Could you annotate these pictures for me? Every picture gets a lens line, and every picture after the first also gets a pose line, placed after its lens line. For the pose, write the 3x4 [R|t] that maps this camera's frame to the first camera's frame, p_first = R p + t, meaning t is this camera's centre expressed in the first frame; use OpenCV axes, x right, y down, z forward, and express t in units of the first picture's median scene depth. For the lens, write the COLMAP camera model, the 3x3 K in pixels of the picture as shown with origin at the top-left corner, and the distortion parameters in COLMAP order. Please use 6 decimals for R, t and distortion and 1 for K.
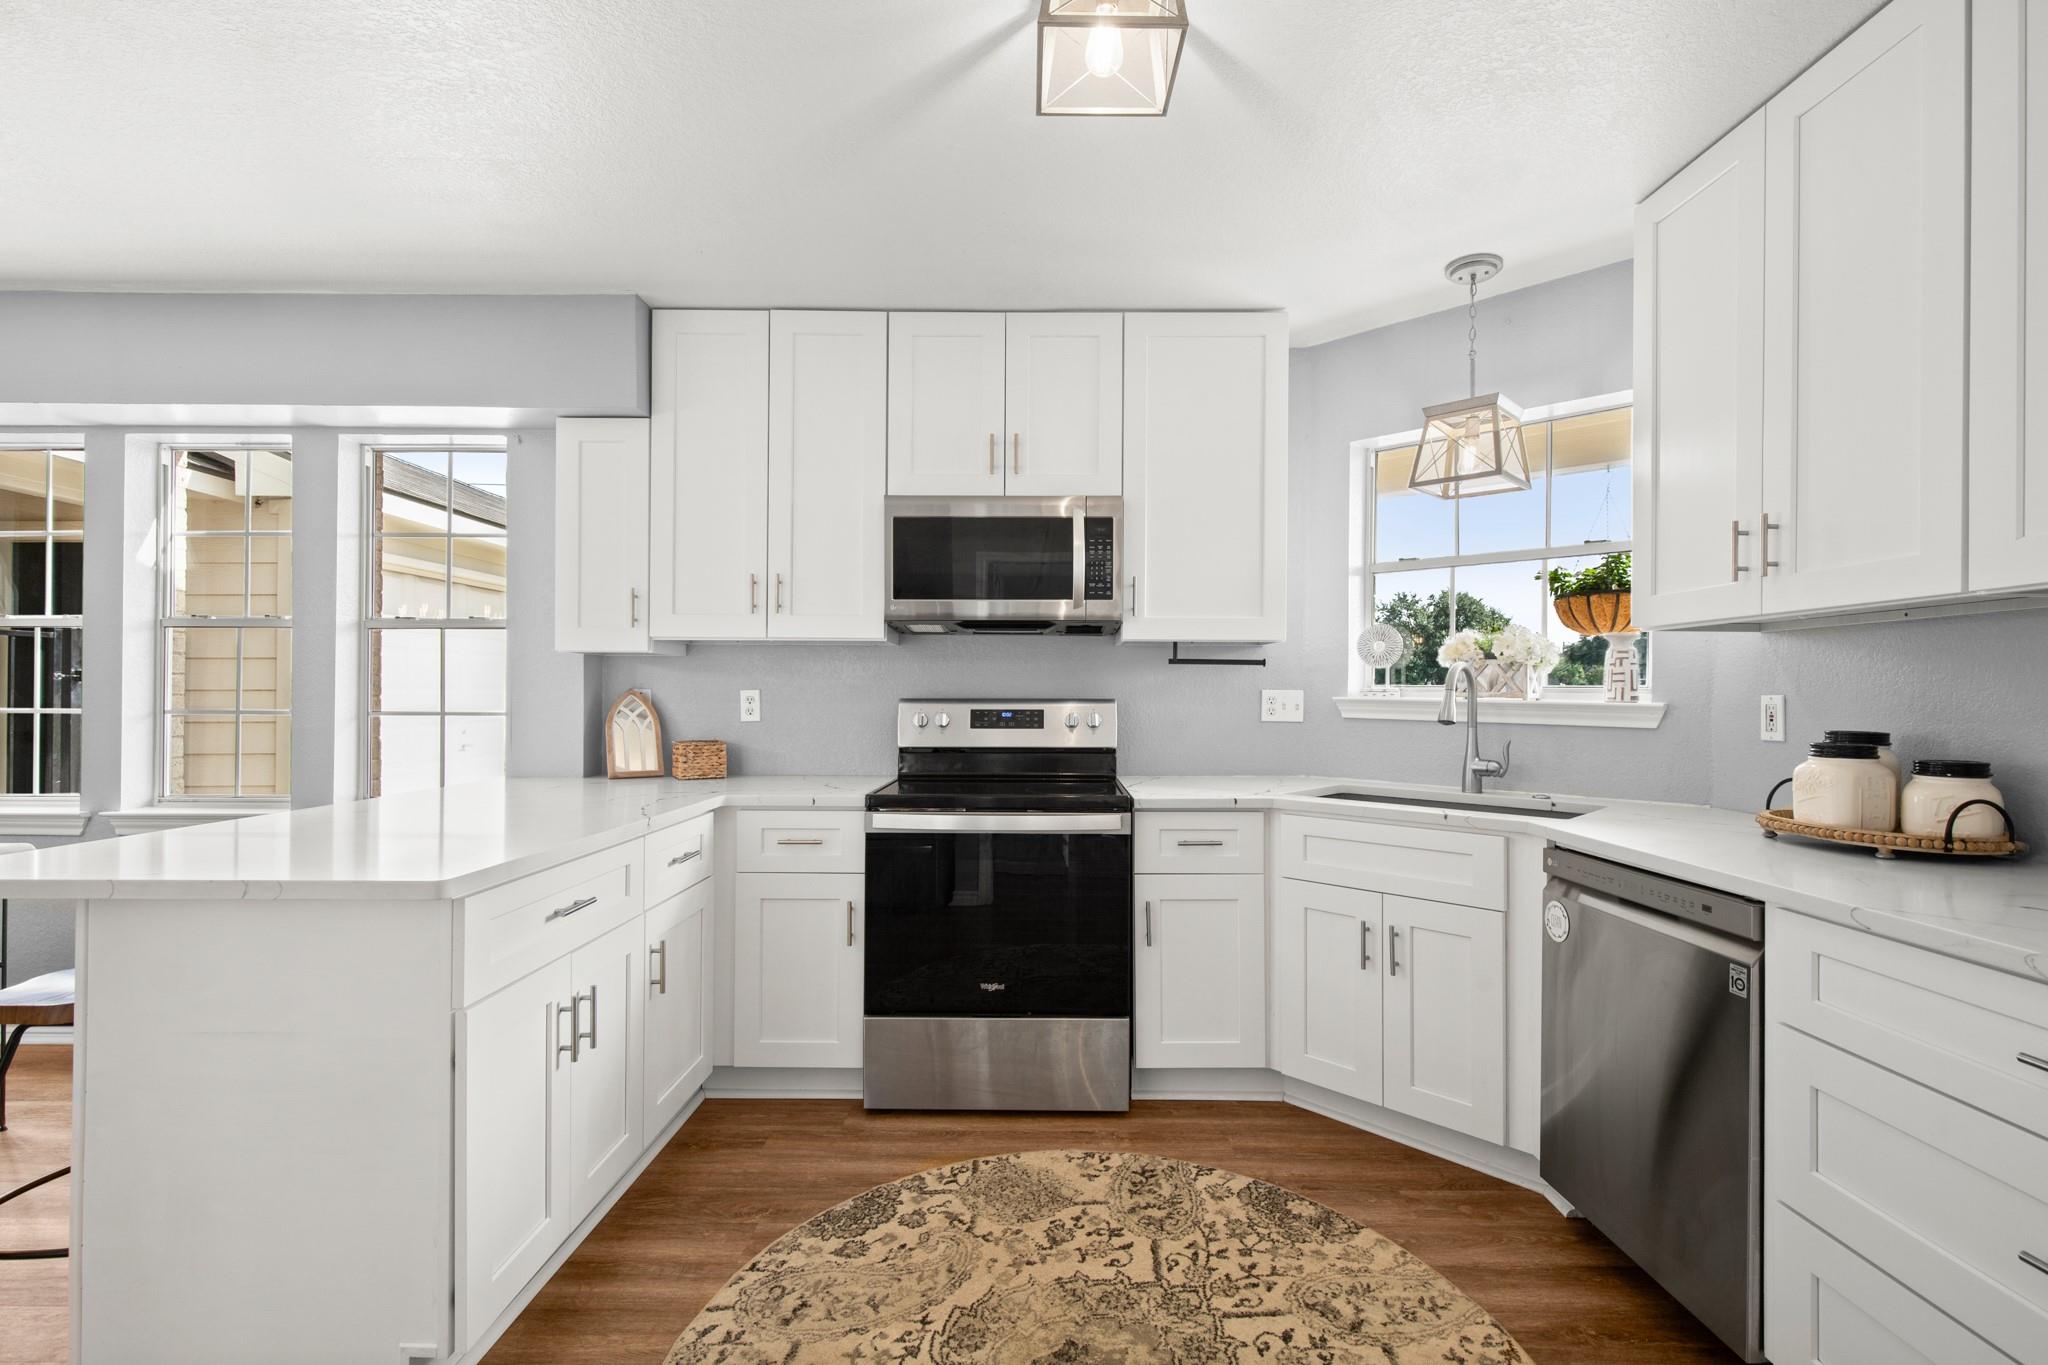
lens RADIAL K [[940.3, 0, 1030.1], [0, 940.3, 685.1], [0, 0, 1]] dist [0.000540, 0.000406]
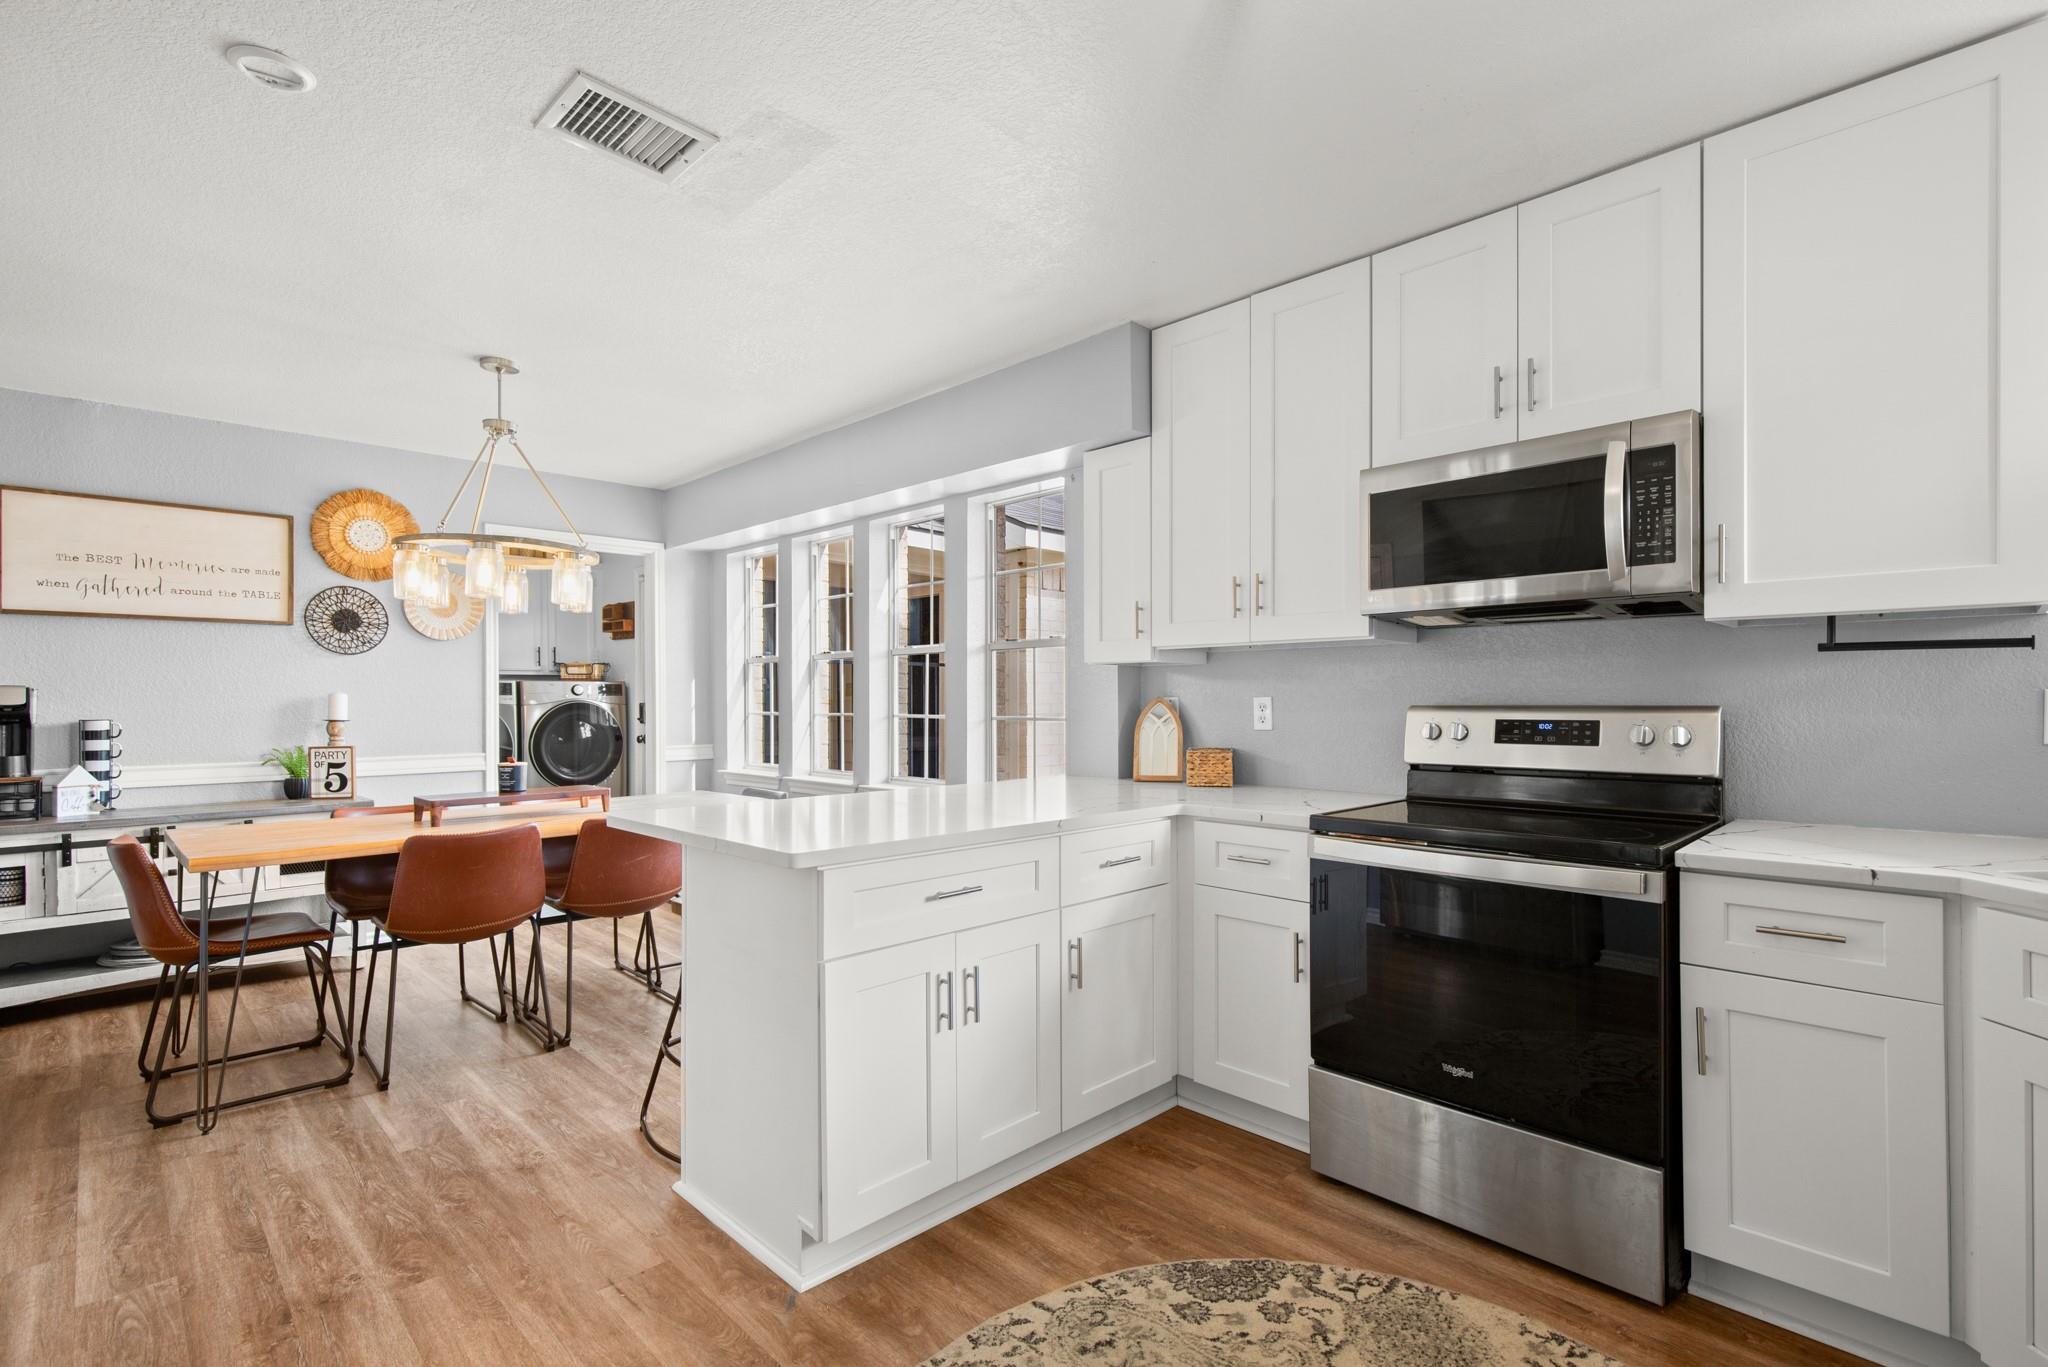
lens RADIAL K [[940.3, 0, 1031.1], [0, 940.3, 700.1], [0, 0, 1]] dist [0.000540, 0.000406]
pose [[0.712084, -0.005875, -0.702069, 0.256981], [0.010447, 0.999943, 0.002229, 0.004455], [0.702016, -0.008921, 0.712105, 0.188096]]
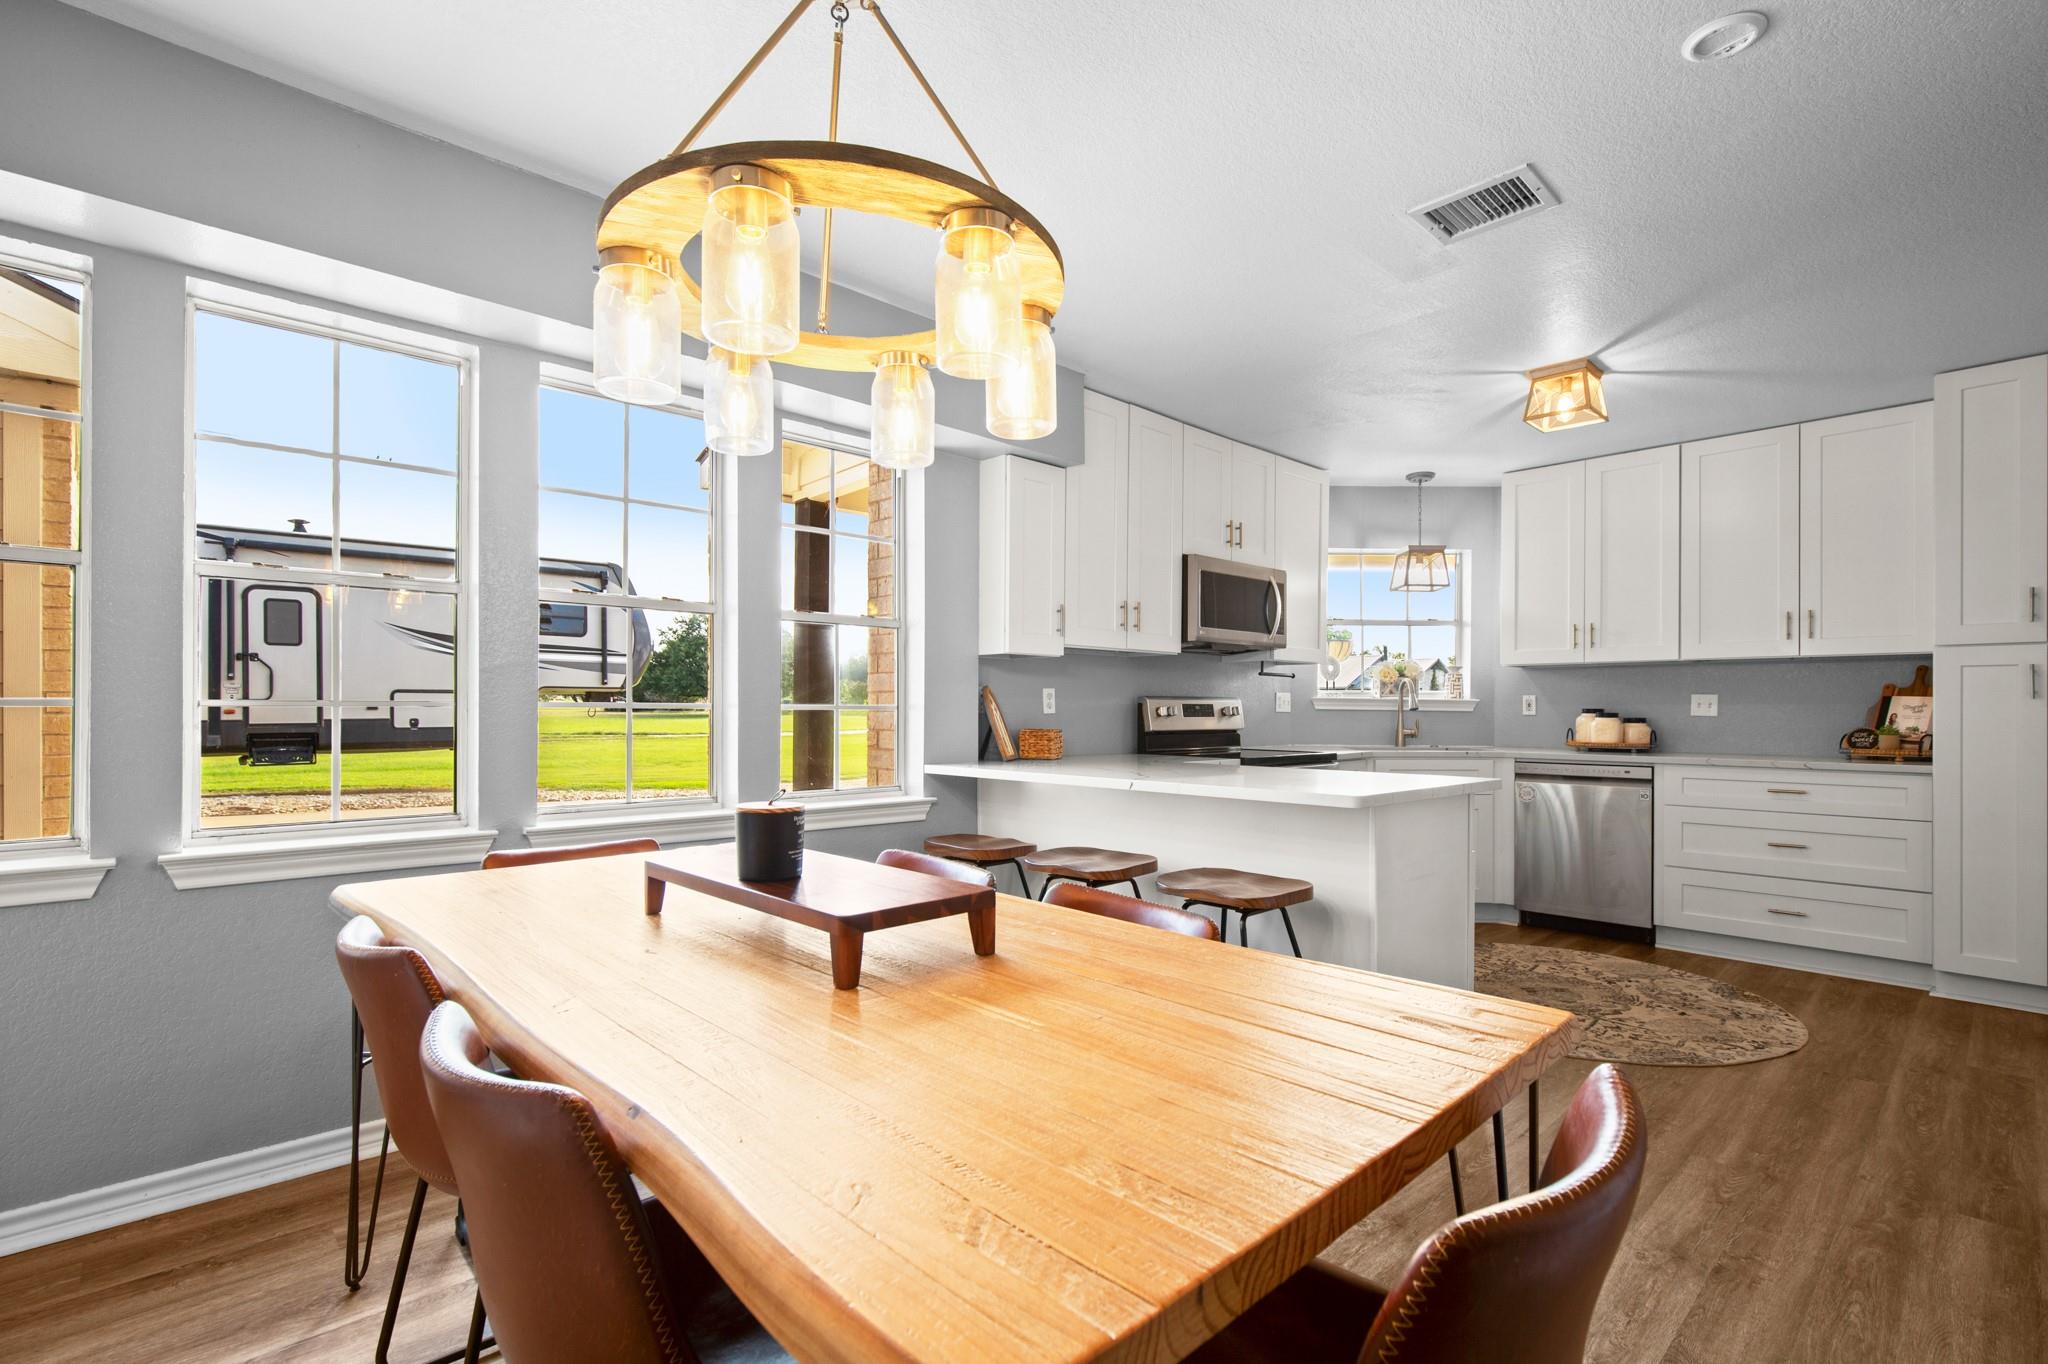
lens RADIAL K [[940.3, 0, 1041.3], [0, 940.3, 706.9], [0, 0, 1]] dist [0.000540, 0.000406]
pose [[0.717773, 0.000197, 0.696277, -1.450640], [-0.006820, 0.999954, 0.006747, 0.026573], [-0.696244, -0.009591, 0.717741, 0.142817]]
